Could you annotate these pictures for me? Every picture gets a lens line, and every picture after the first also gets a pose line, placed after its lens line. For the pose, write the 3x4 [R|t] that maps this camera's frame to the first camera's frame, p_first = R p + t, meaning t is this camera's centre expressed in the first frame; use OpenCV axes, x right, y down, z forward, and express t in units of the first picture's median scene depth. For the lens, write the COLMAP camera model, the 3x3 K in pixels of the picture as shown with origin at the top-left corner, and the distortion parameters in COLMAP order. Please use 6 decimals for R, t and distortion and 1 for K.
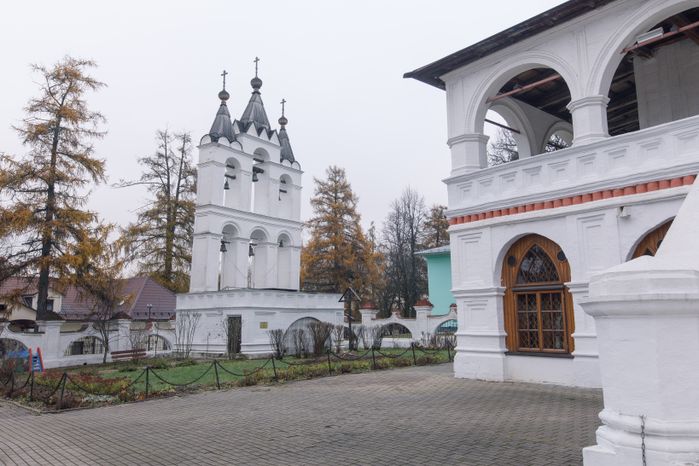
lens RADIAL K [[548.2, 0, 349.3], [0, 548.2, 231.2], [0, 0, 1]] dist [0.010855, 0.007454]
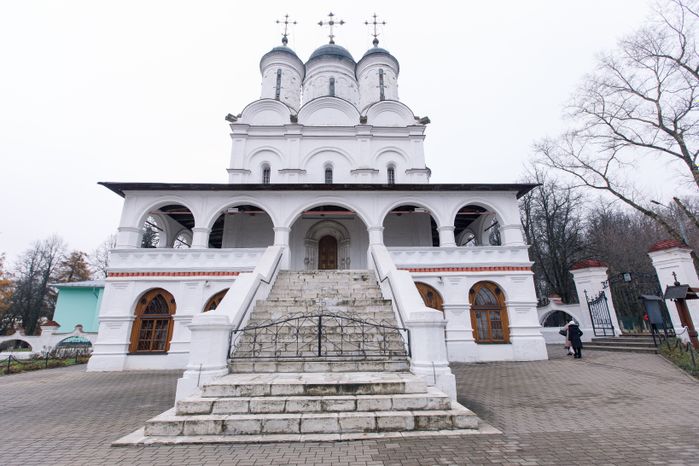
lens RADIAL K [[318.6, 0, 349.6], [0, 318.6, 231.8], [0, 0, 1]] dist [-0.003848, -0.000878]
pose [[0.624198, 0.234017, 0.745395, -0.117963], [-0.114100, 0.971161, -0.209348, -0.026949], [-0.772890, 0.045625, 0.632898, -0.210341]]
